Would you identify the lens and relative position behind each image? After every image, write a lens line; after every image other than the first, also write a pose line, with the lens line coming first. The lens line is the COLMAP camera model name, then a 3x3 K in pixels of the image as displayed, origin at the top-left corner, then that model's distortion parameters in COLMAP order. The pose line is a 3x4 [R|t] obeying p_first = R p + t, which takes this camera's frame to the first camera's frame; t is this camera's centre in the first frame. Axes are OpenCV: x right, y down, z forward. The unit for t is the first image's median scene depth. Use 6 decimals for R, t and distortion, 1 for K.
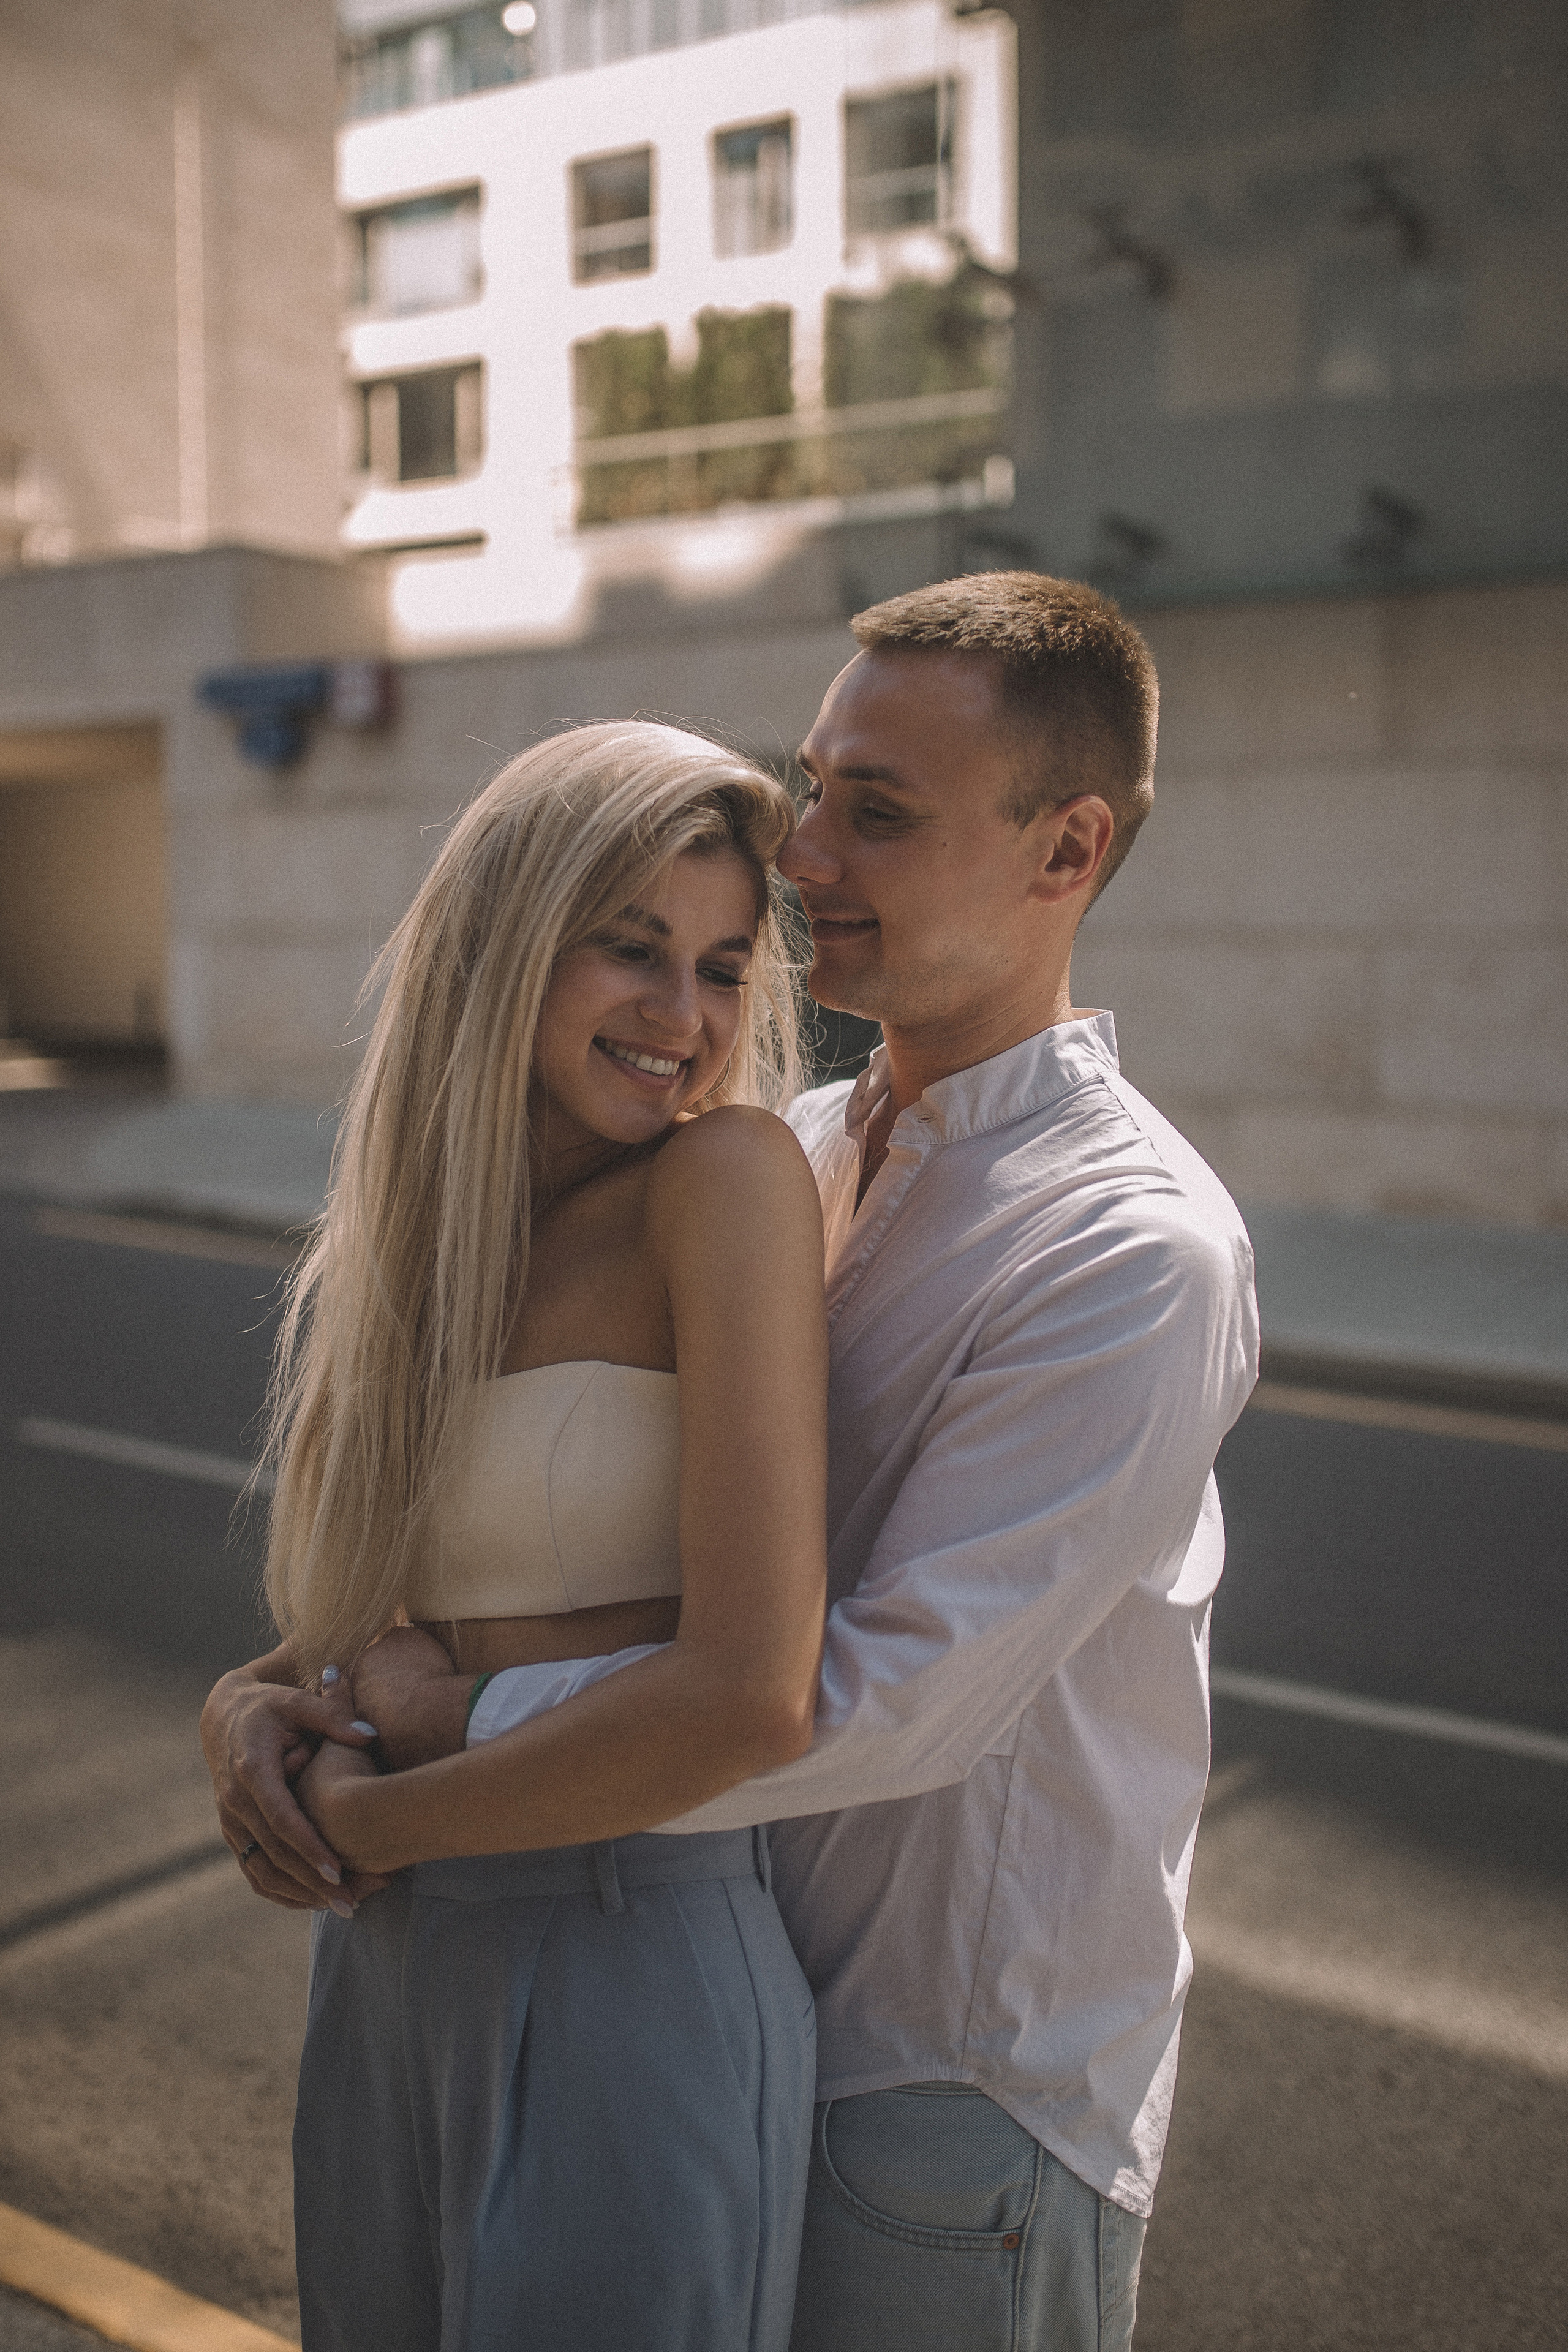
lens RADIAL K [[2431.8, 0, 781.2], [0, 2431.8, 1141.6], [0, 0, 1]] dist [-0.035529, 0.003010]
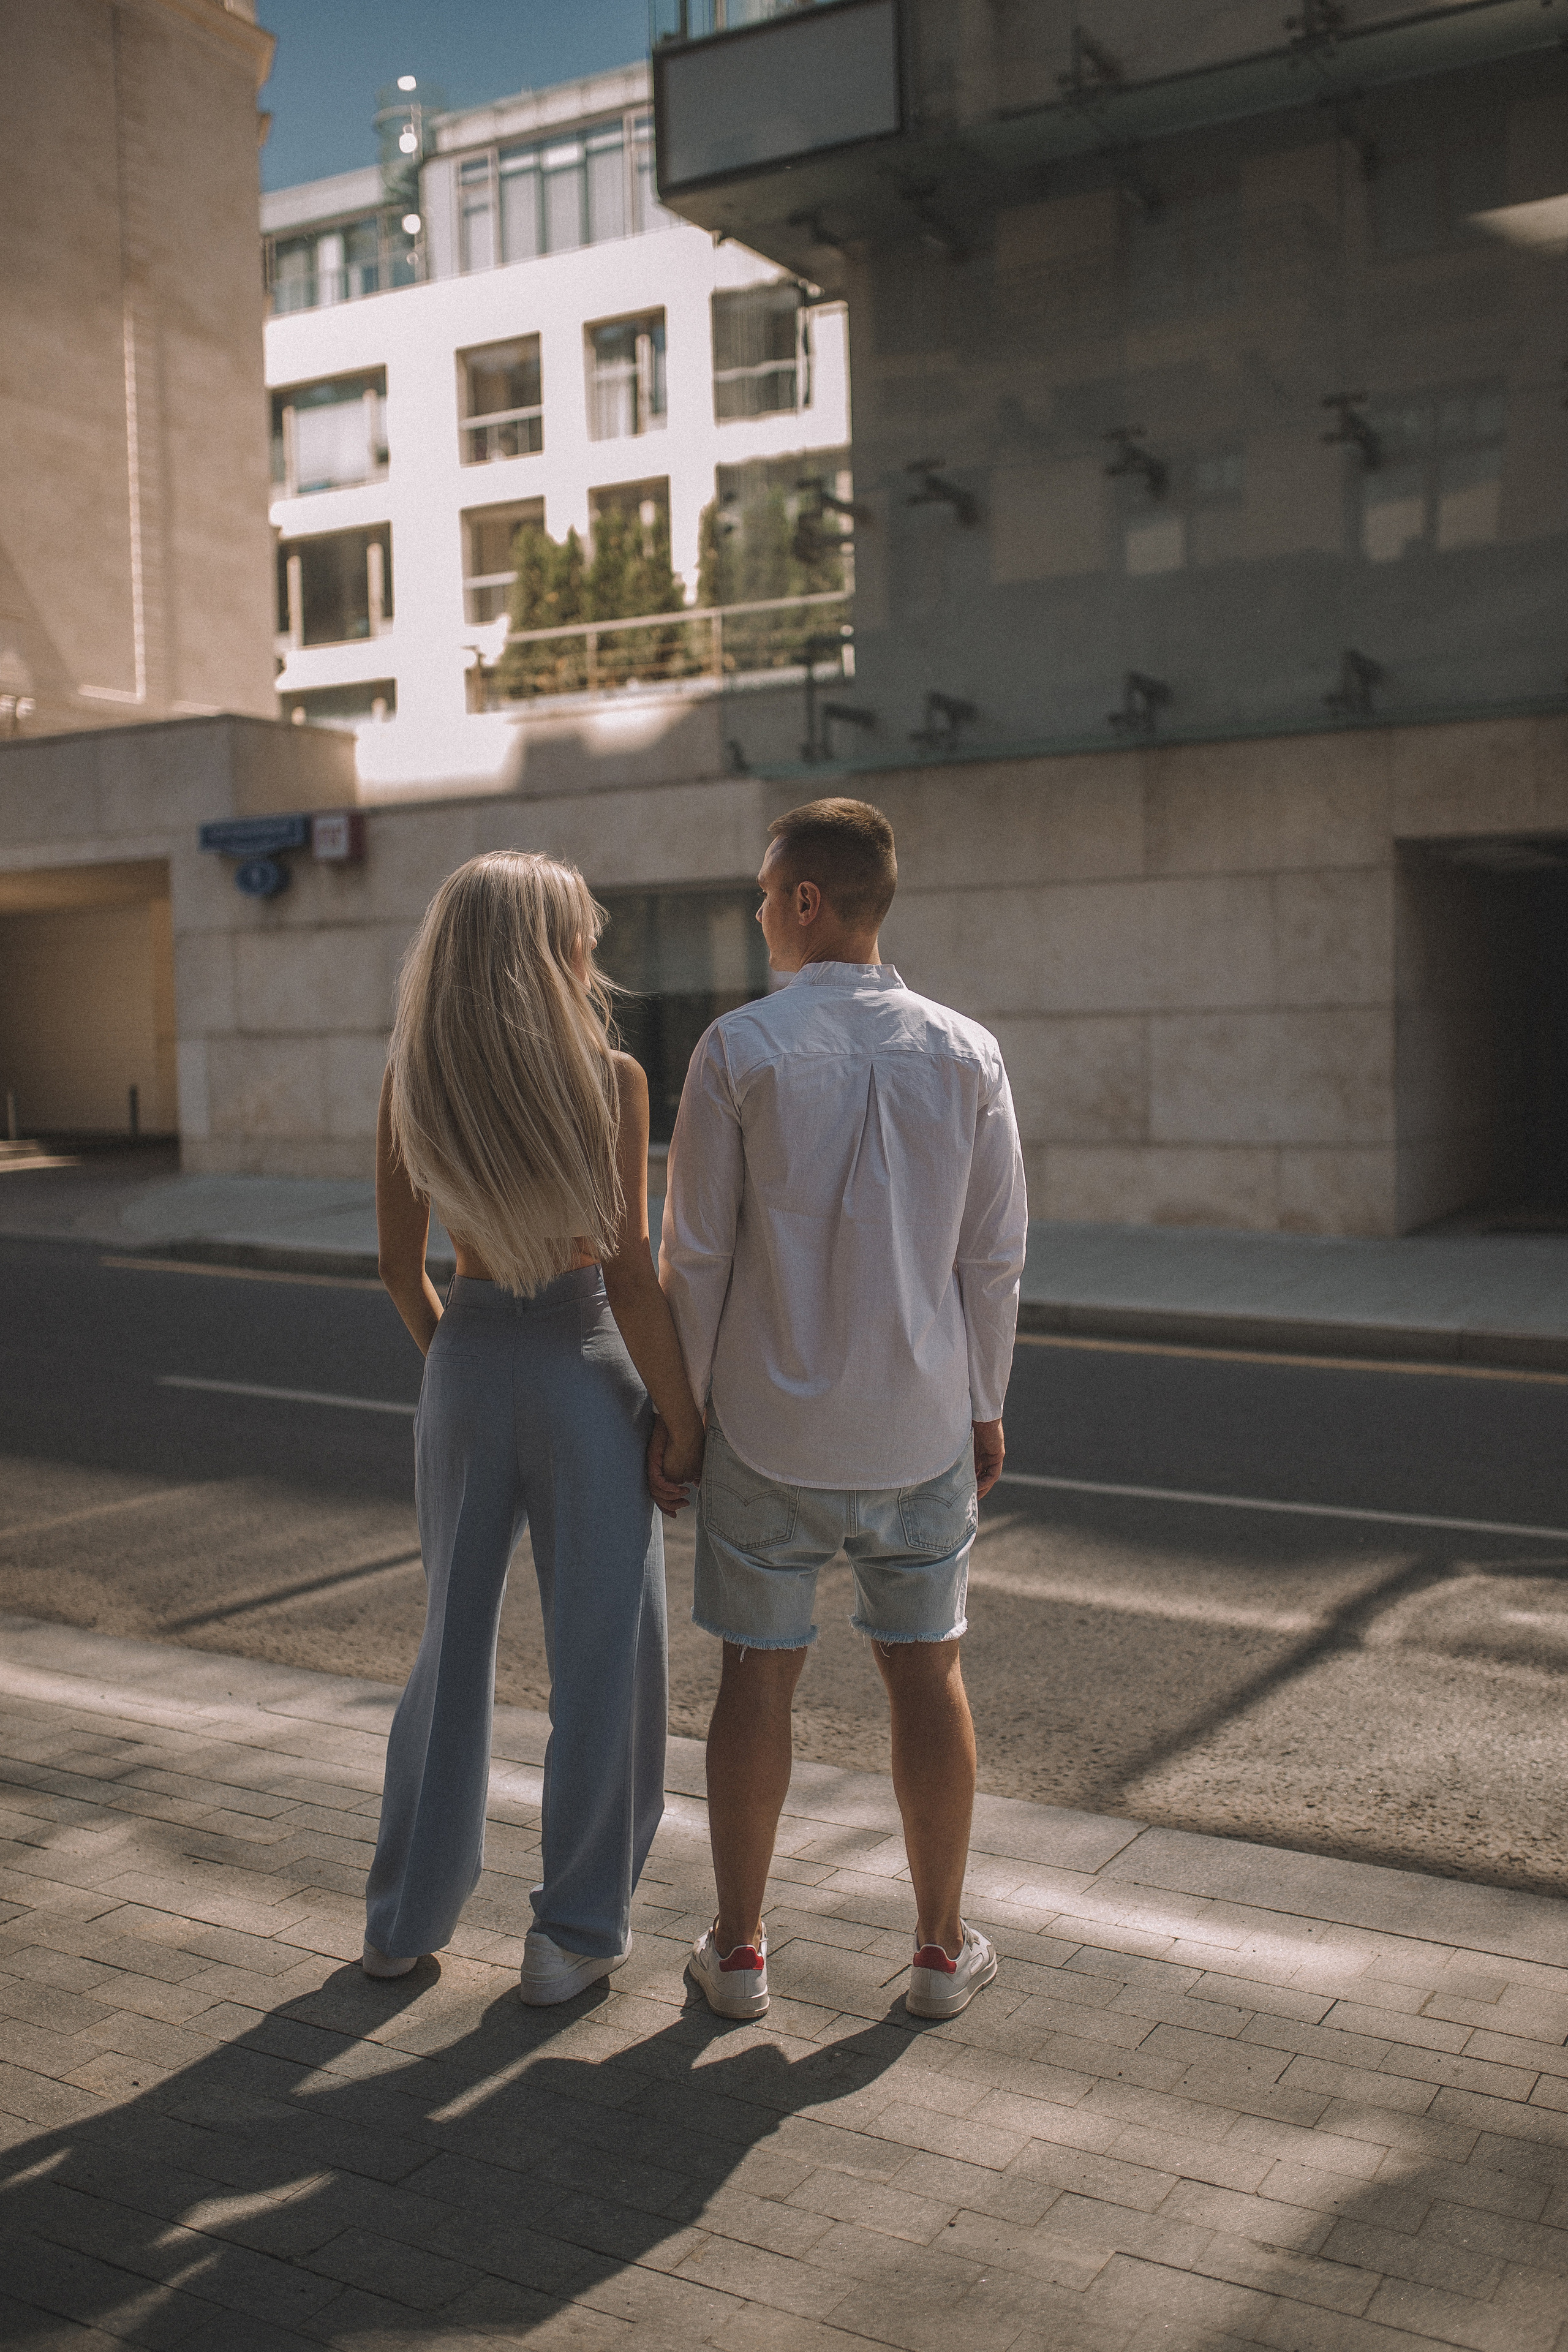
lens RADIAL K [[2291.6, 0, 784.0], [0, 2291.6, 1176.0], [0, 0, 1]] dist [-0.058227, 0.104588]
pose [[0.998332, -0.023992, 0.052519, -0.009012], [0.025431, 0.999314, -0.026906, 0.018702], [-0.051838, 0.028197, 0.998257, -0.126695]]
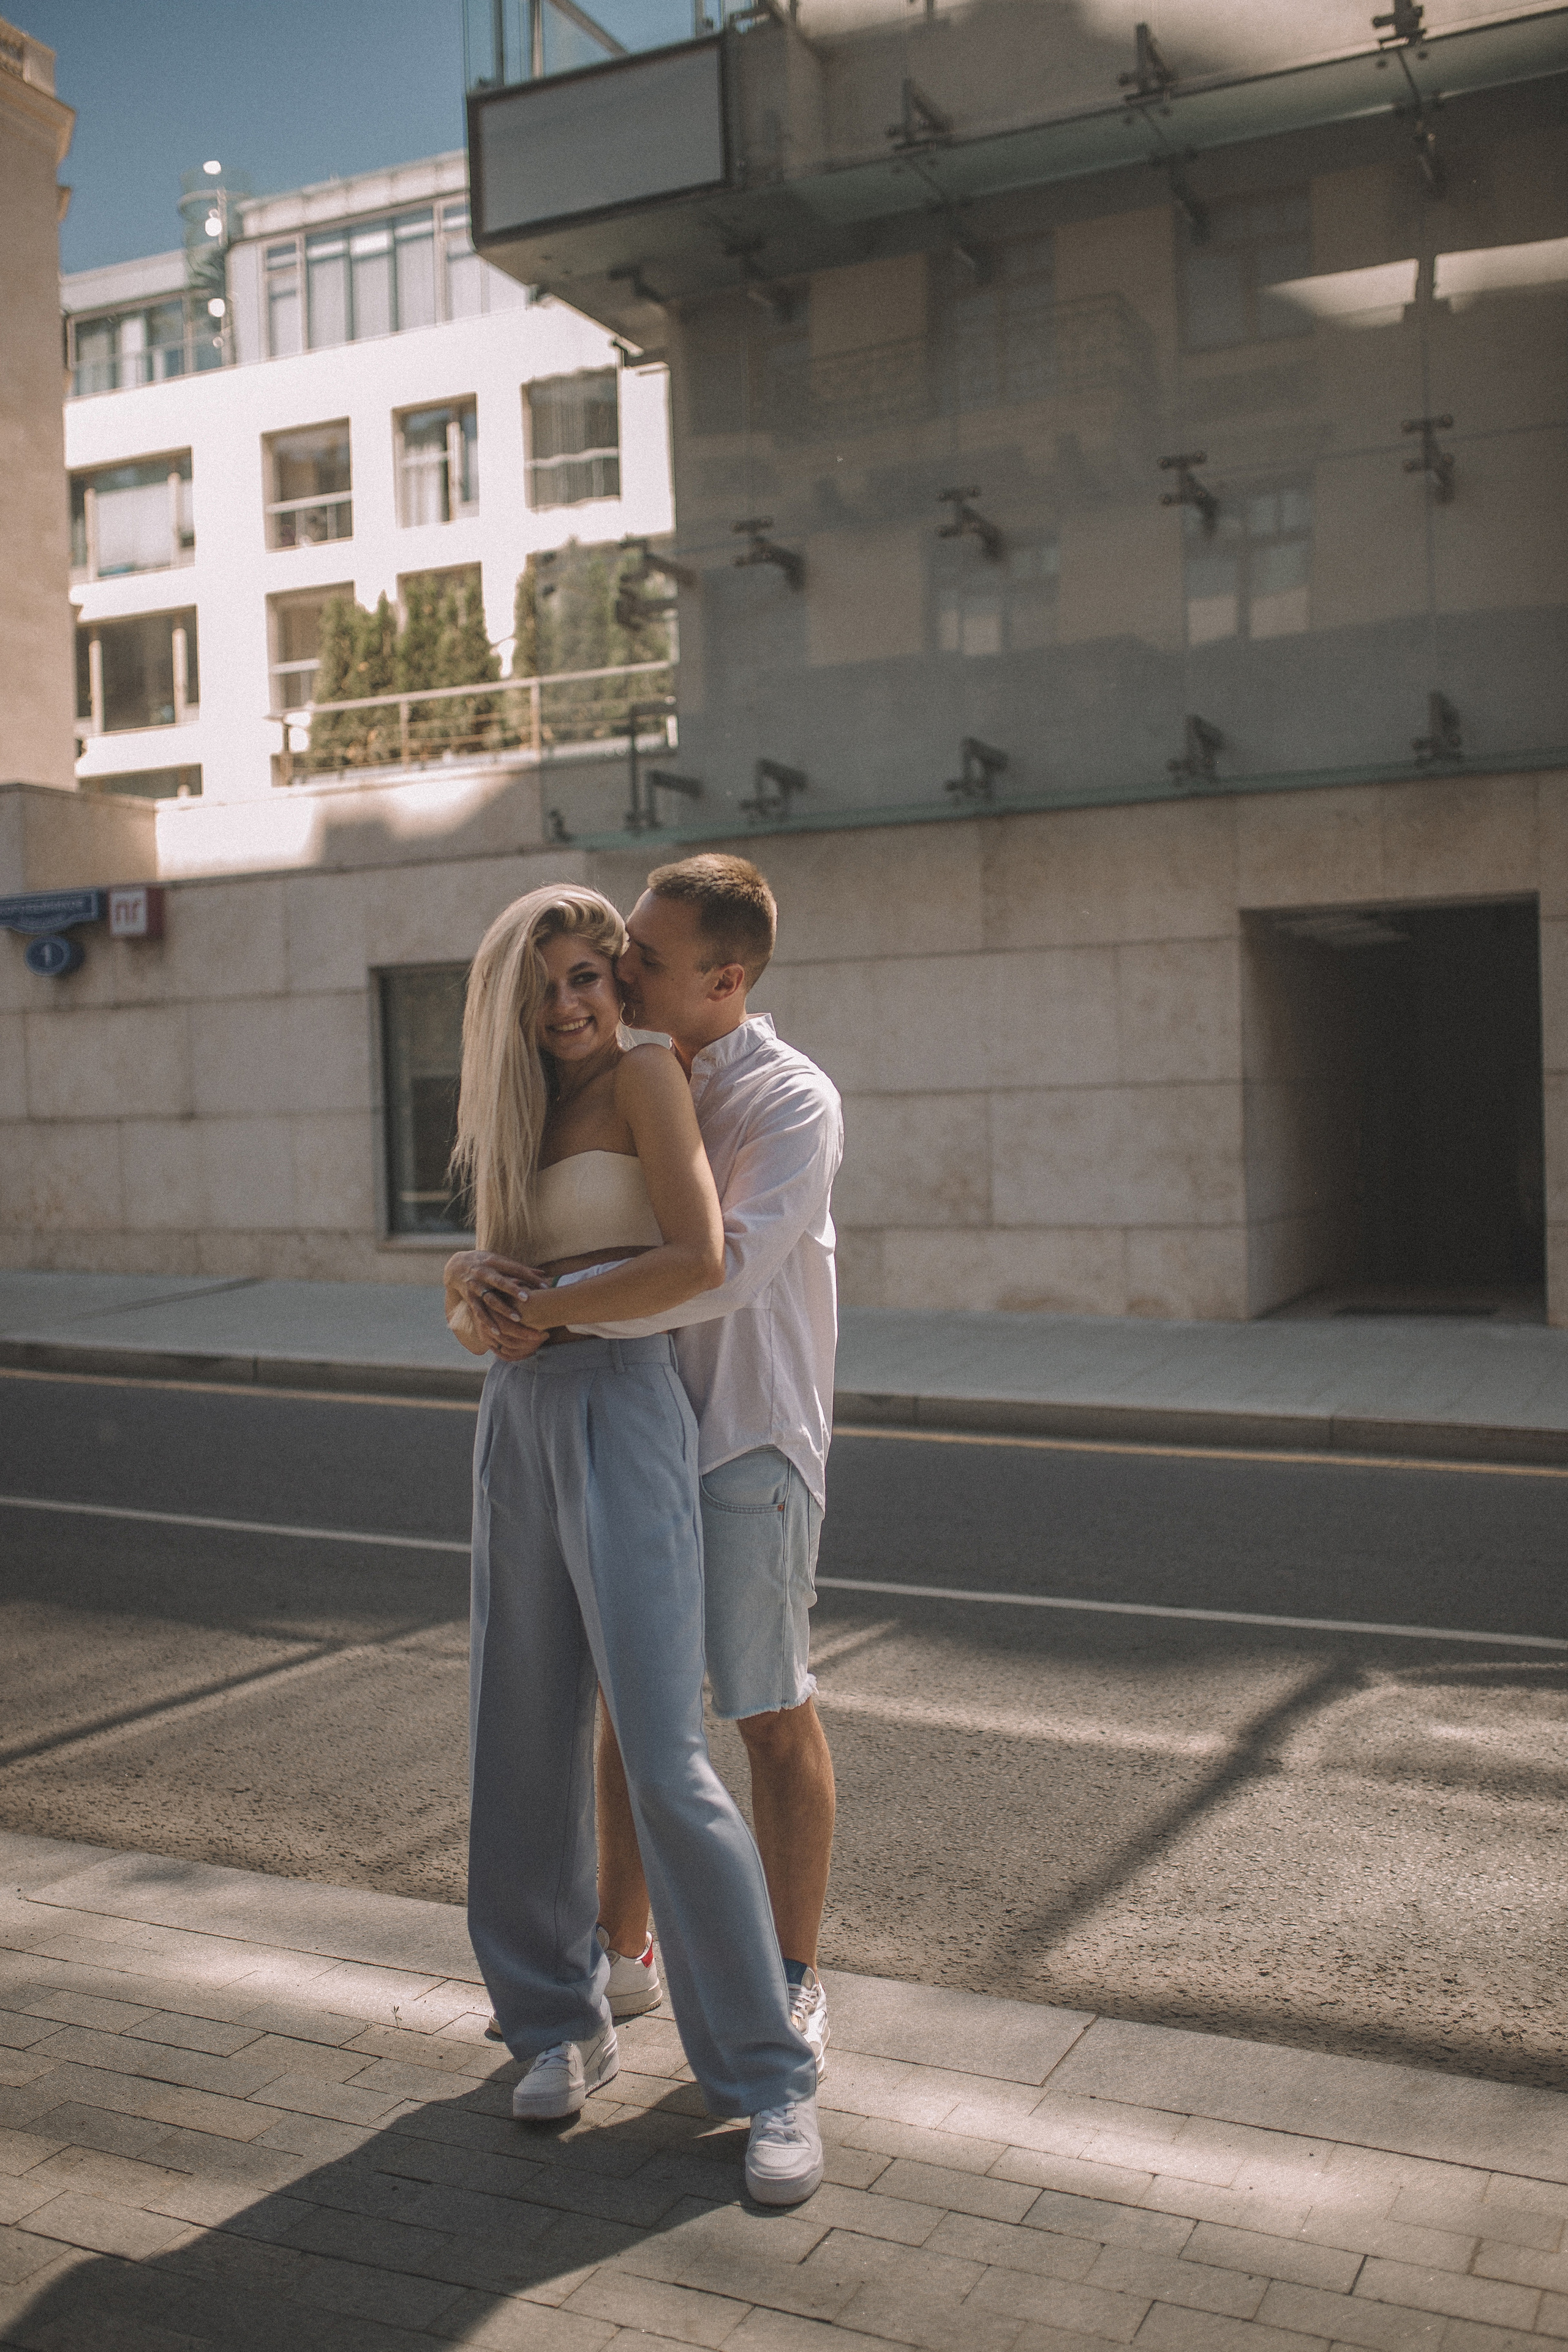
lens RADIAL K [[2291.6, 0, 784.0], [0, 2291.6, 1176.0], [0, 0, 1]] dist [-0.058227, 0.104588]
pose [[0.990486, -0.029412, 0.134435, -0.011489], [0.038405, 0.997159, -0.064796, 0.019453], [-0.132148, 0.069342, 0.988802, -0.091488]]
